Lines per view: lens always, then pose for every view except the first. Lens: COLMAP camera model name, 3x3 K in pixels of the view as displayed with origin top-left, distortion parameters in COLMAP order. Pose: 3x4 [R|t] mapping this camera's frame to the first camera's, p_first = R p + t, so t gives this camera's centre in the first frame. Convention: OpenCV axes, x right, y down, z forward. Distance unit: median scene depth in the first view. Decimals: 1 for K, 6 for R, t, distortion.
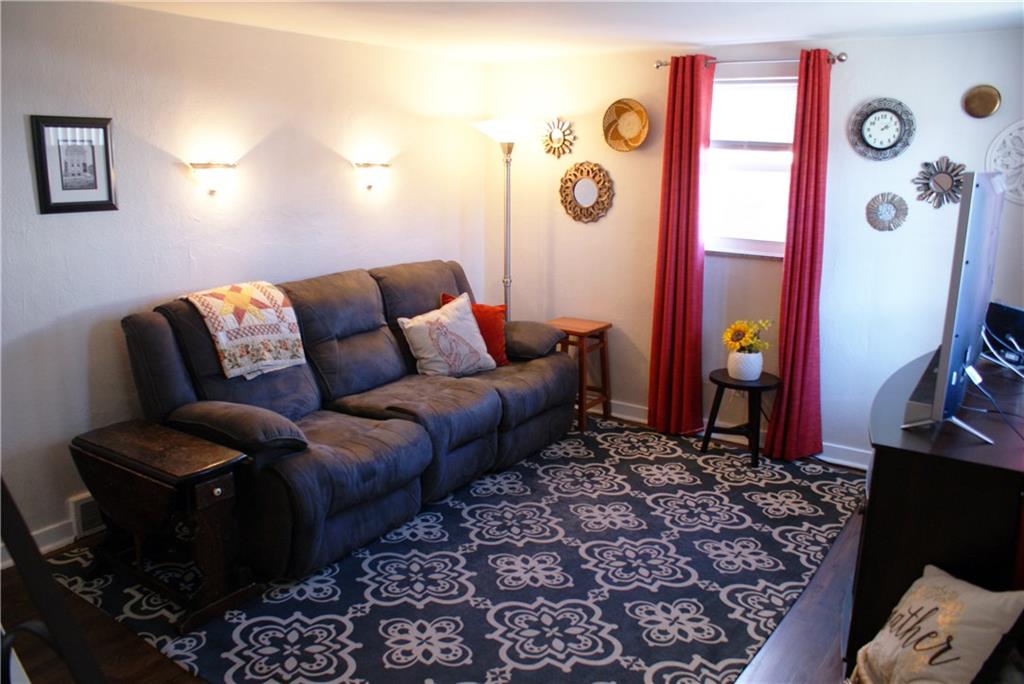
lens RADIAL K [[798.9, 0, 503.9], [0, 798.9, 340.1], [0, 0, 1]] dist [-0.109971, 0.045196]
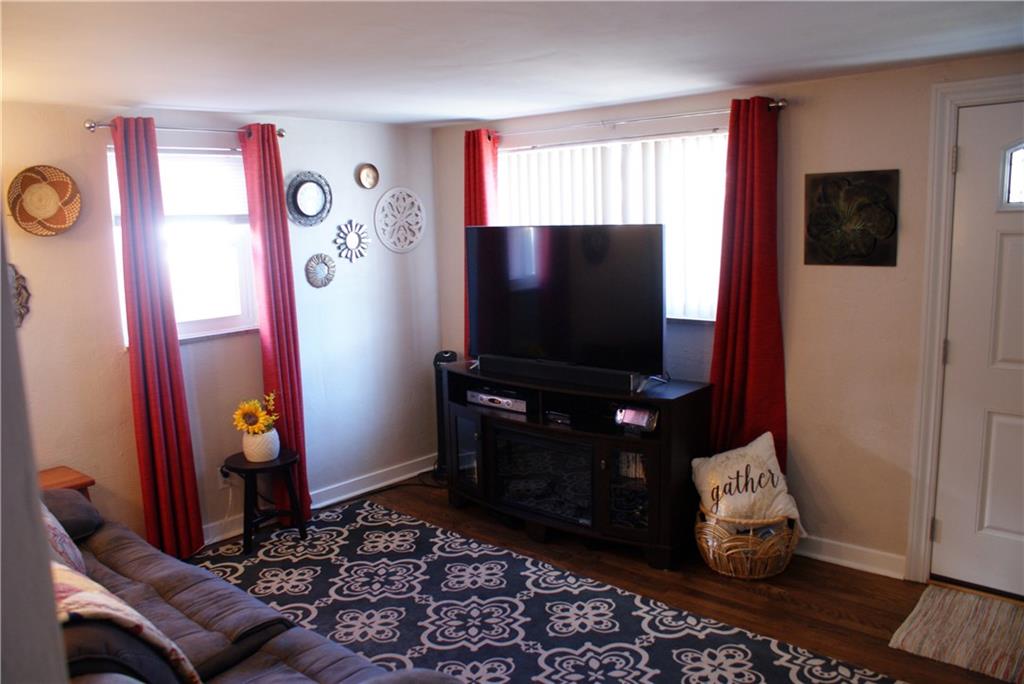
lens RADIAL K [[798.9, 0, 507.3], [0, 798.9, 340.4], [0, 0, 1]] dist [-0.109971, 0.045196]
pose [[0.129445, -0.173141, 0.976354, -0.608460], [0.254134, 0.957543, 0.136112, -0.155449], [-0.958467, 0.230506, 0.167950, 0.568852]]
